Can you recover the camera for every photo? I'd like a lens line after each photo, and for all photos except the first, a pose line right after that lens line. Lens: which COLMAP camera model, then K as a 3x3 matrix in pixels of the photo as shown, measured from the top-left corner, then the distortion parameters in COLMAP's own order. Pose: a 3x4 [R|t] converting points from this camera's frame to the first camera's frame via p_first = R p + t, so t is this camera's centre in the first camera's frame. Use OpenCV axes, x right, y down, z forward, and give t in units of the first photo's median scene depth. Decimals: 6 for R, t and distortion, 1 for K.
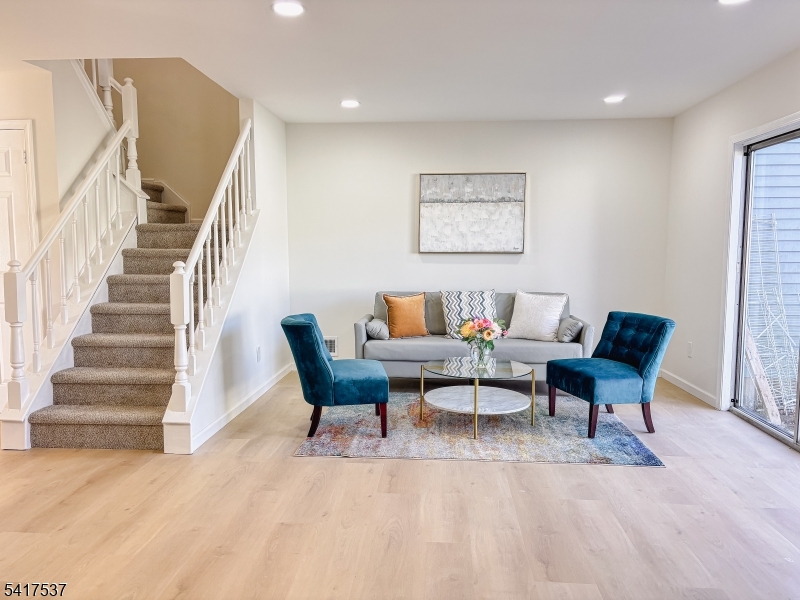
lens RADIAL K [[618.0, 0, 395.0], [0, 618.0, 306.7], [0, 0, 1]] dist [0.104268, -0.074209]
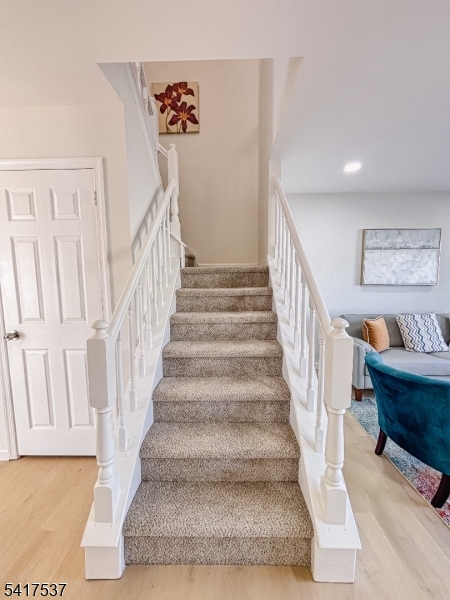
lens RADIAL K [[239.3, 0, 225.0], [0, 239.3, 300.0], [0, 0, 1]] dist [0.009592, 0.000429]
pose [[0.997083, -0.019672, 0.073748, -0.356584], [0.019218, 0.999792, 0.006867, -0.070848], [-0.073868, -0.005430, 0.997253, 0.536728]]
